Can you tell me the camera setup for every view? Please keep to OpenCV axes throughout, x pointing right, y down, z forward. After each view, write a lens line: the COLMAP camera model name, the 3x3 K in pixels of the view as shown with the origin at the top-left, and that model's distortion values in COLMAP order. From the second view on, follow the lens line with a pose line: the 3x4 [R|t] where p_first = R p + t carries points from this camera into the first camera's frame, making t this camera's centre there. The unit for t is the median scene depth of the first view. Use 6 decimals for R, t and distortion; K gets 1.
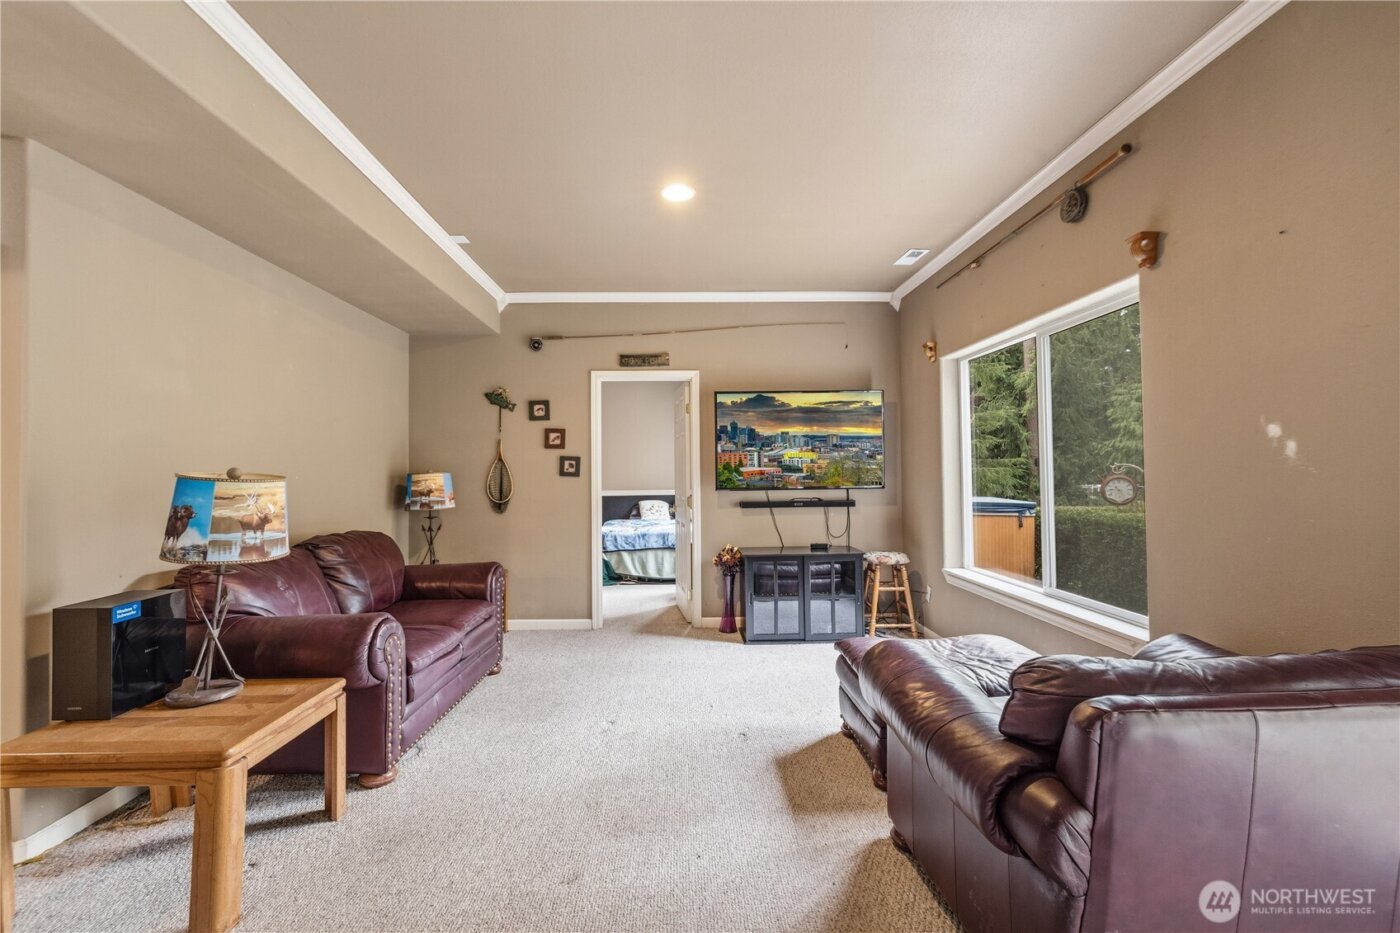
lens RADIAL K [[598.7, 0, 700.0], [0, 598.7, 466.5], [0, 0, 1]] dist [-0.000132, -0.000121]
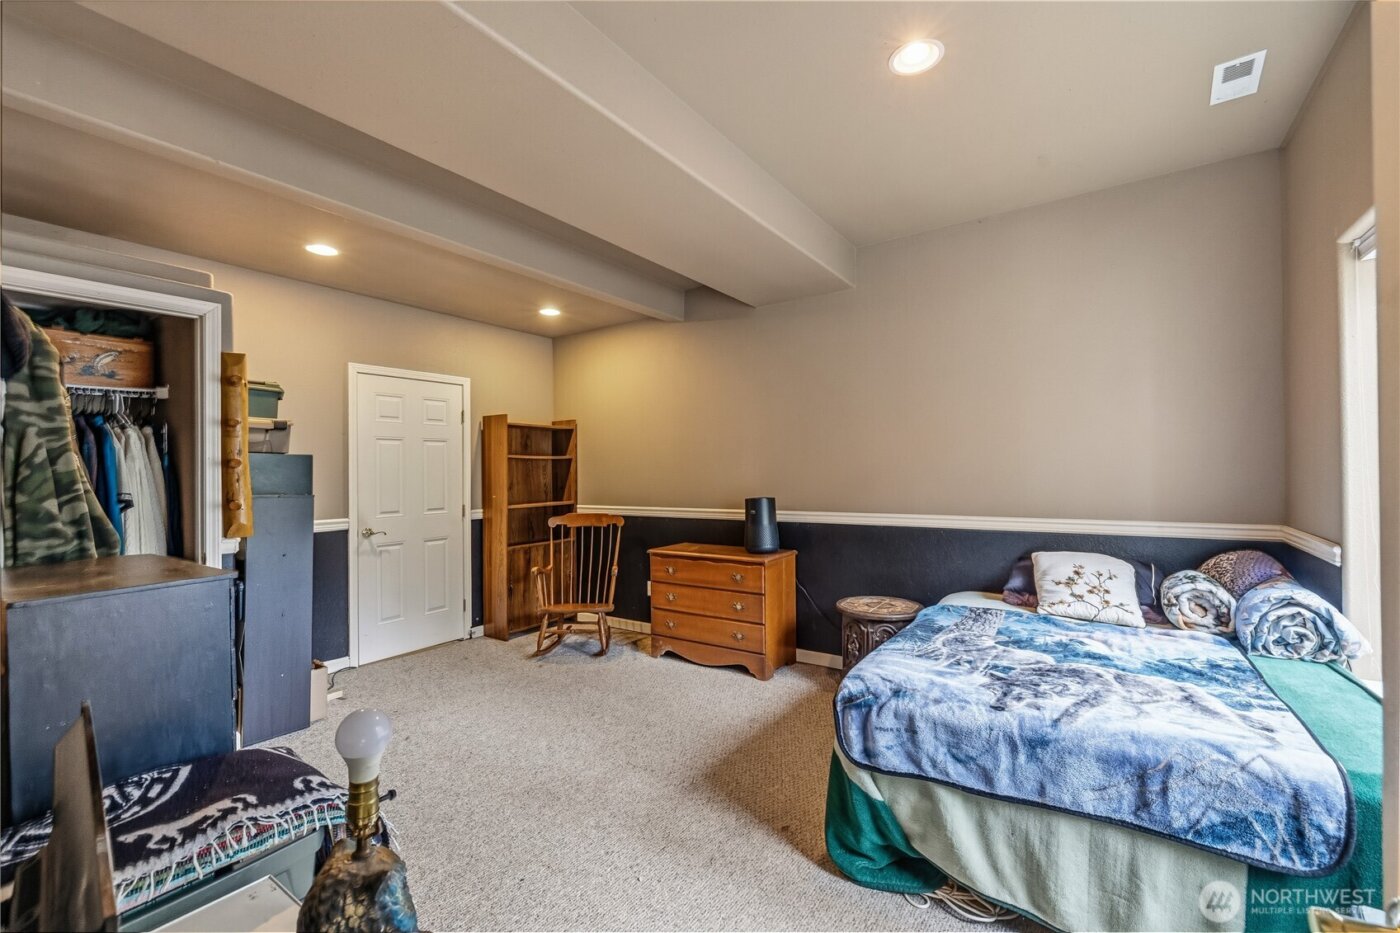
lens RADIAL K [[598.7, 0, 700.0], [0, 598.7, 466.5], [0, 0, 1]] dist [-0.000132, -0.000121]
pose [[0.803837, 0.004638, -0.594831, -0.060749], [0.002880, 0.999928, 0.011688, 0.003749], [0.594842, -0.011108, 0.803766, 0.735773]]
